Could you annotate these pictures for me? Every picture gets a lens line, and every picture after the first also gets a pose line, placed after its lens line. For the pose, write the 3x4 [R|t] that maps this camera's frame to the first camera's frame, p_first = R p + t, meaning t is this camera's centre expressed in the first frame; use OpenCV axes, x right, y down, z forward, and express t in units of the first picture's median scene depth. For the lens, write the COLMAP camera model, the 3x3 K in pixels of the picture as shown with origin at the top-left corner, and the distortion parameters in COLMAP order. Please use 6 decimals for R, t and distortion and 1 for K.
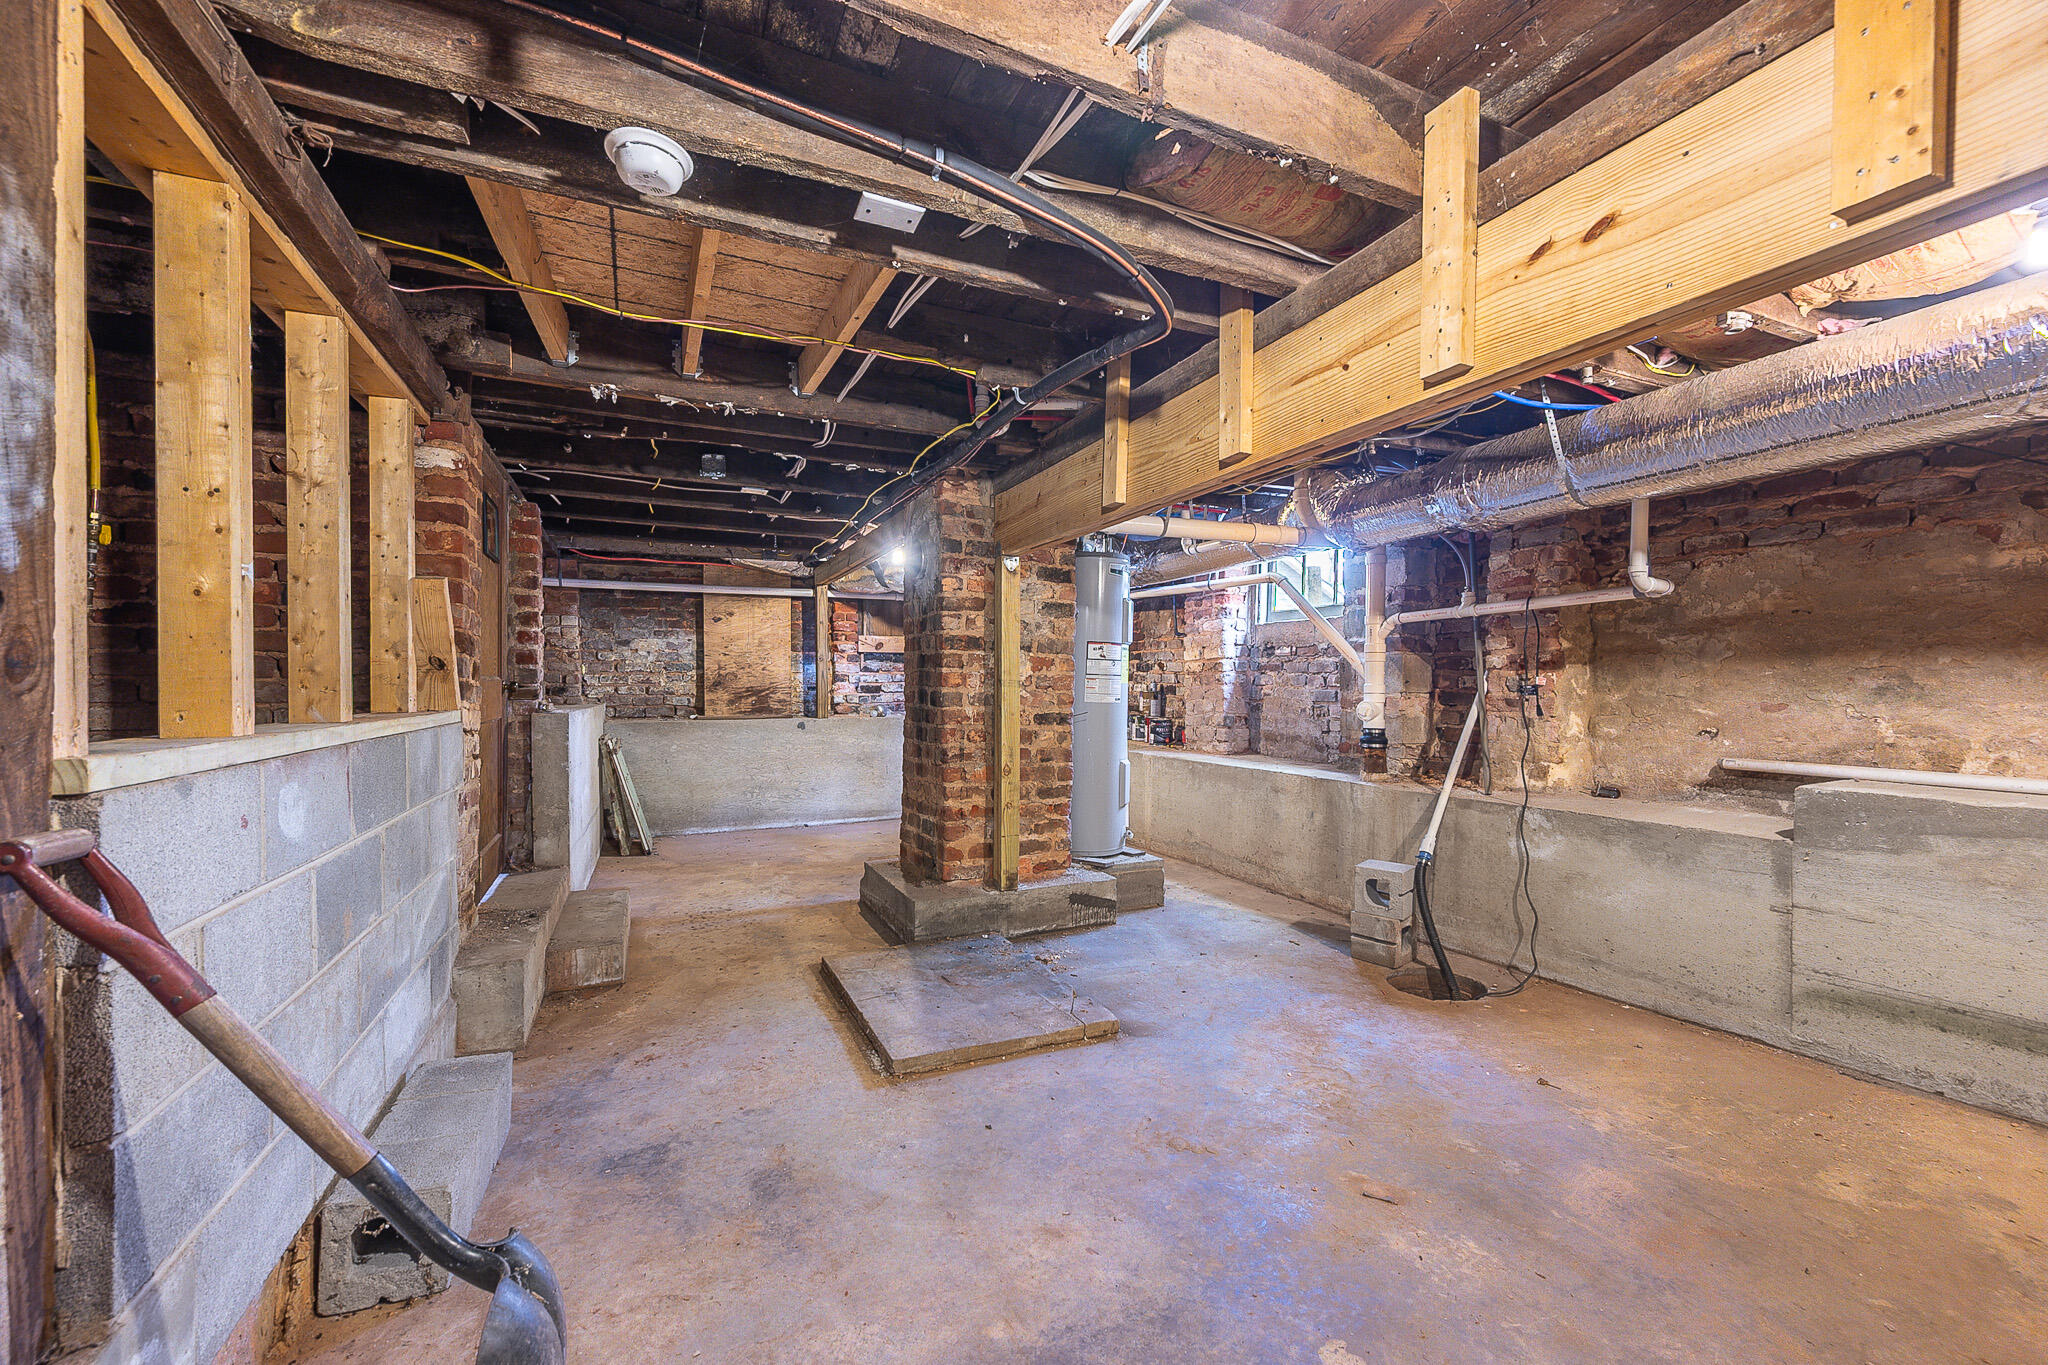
lens RADIAL K [[811.2, 0, 1026.0], [0, 811.2, 680.3], [0, 0, 1]] dist [-0.000025, -0.000079]
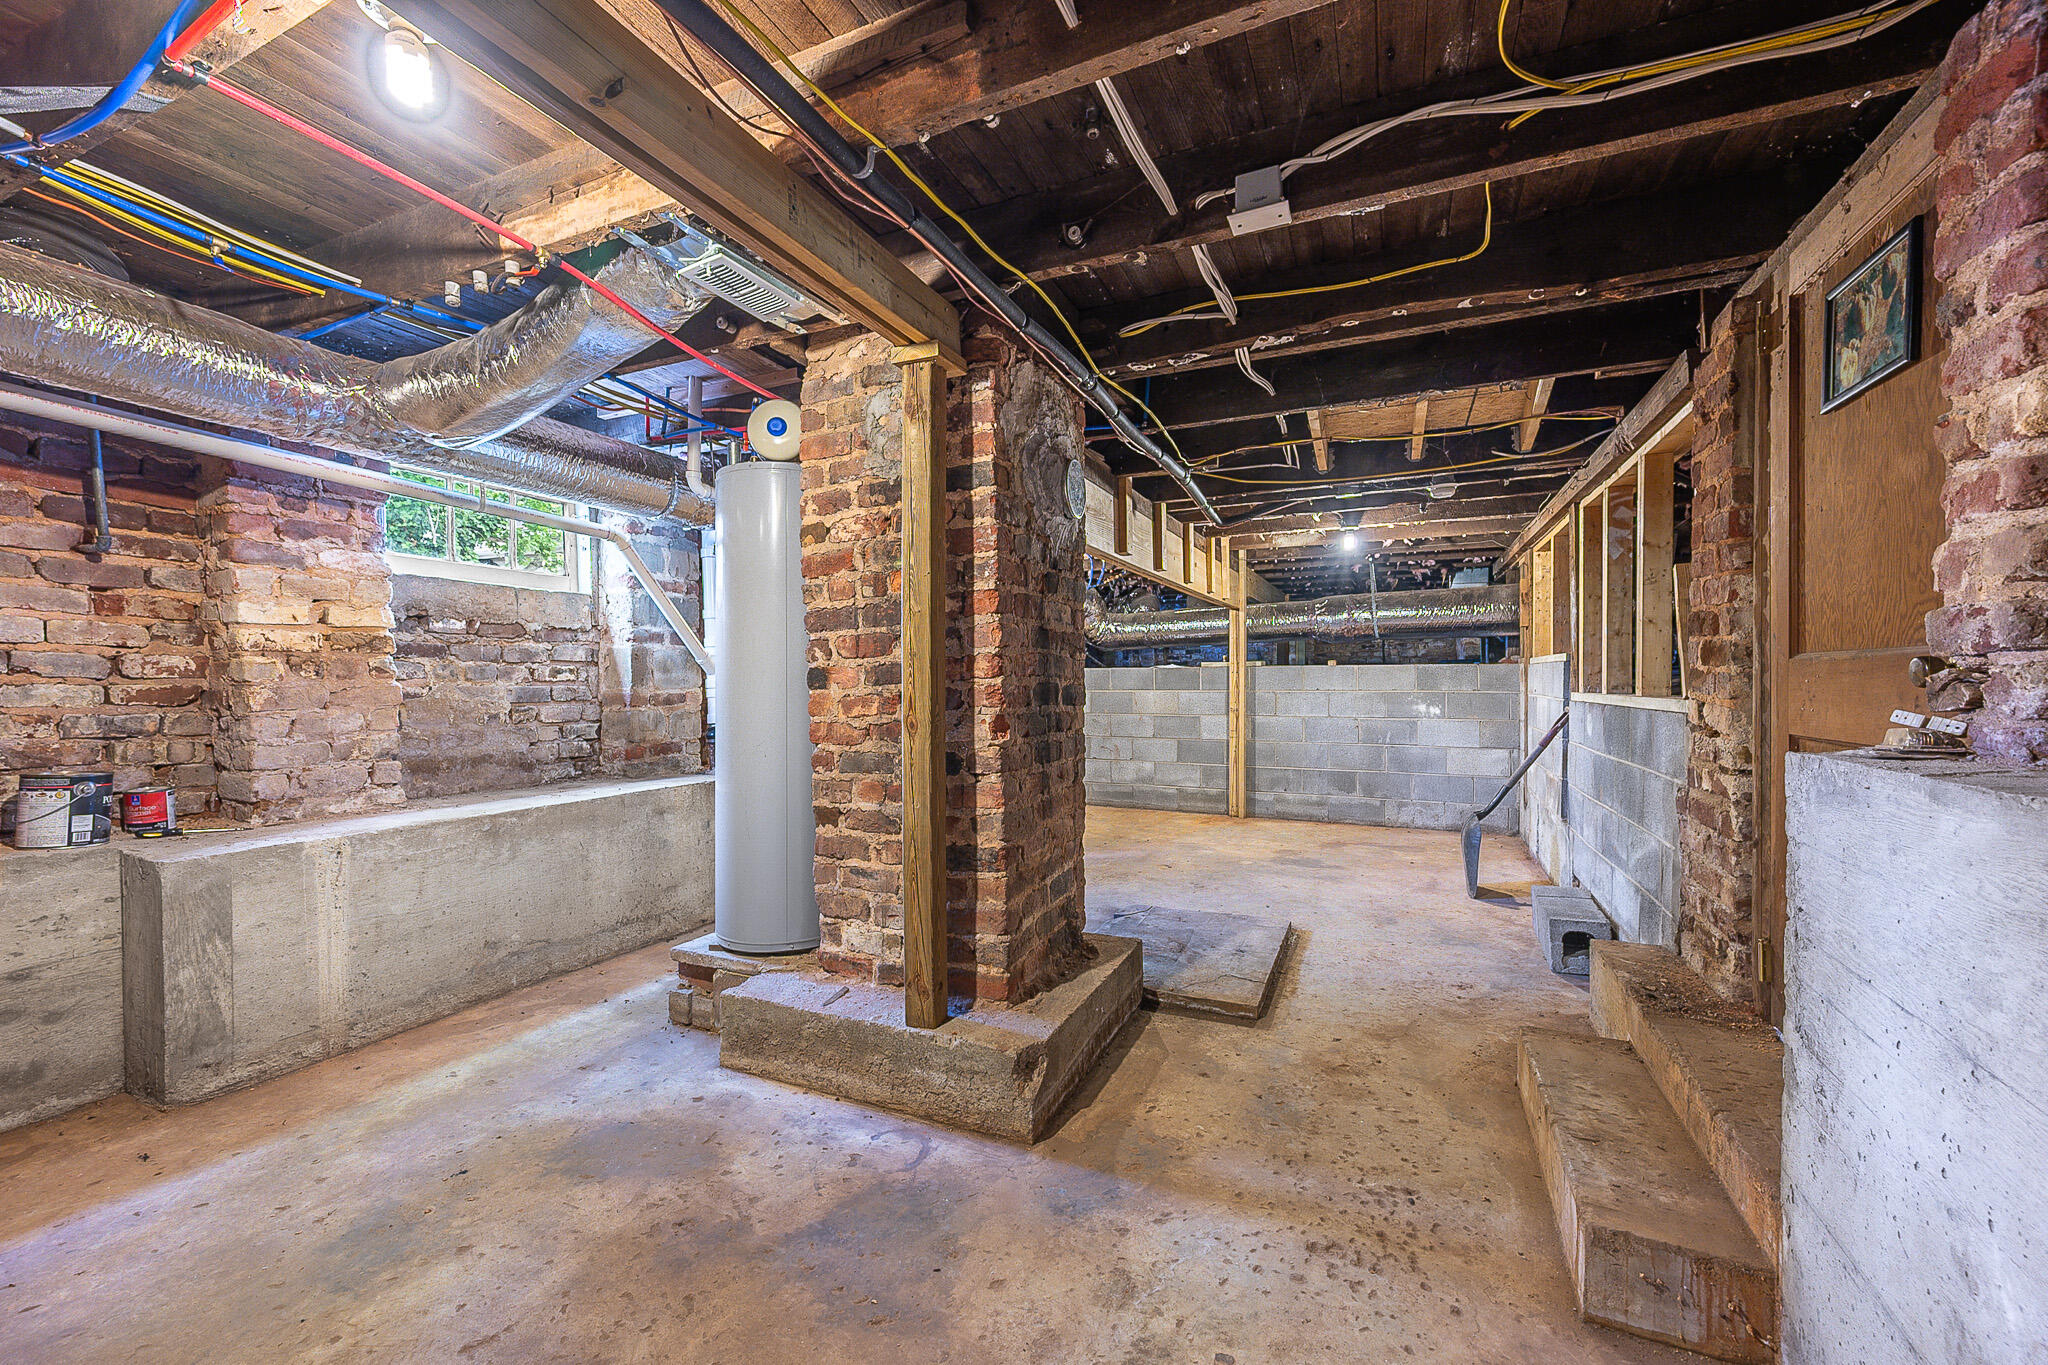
lens RADIAL K [[811.2, 0, 1026.0], [0, 811.2, 680.3], [0, 0, 1]] dist [-0.000025, -0.000079]
pose [[-0.650201, 0.002568, 0.759758, -0.607851], [-0.000128, 0.999994, -0.003489, 0.011797], [-0.759762, -0.002365, -0.650197, 1.439453]]
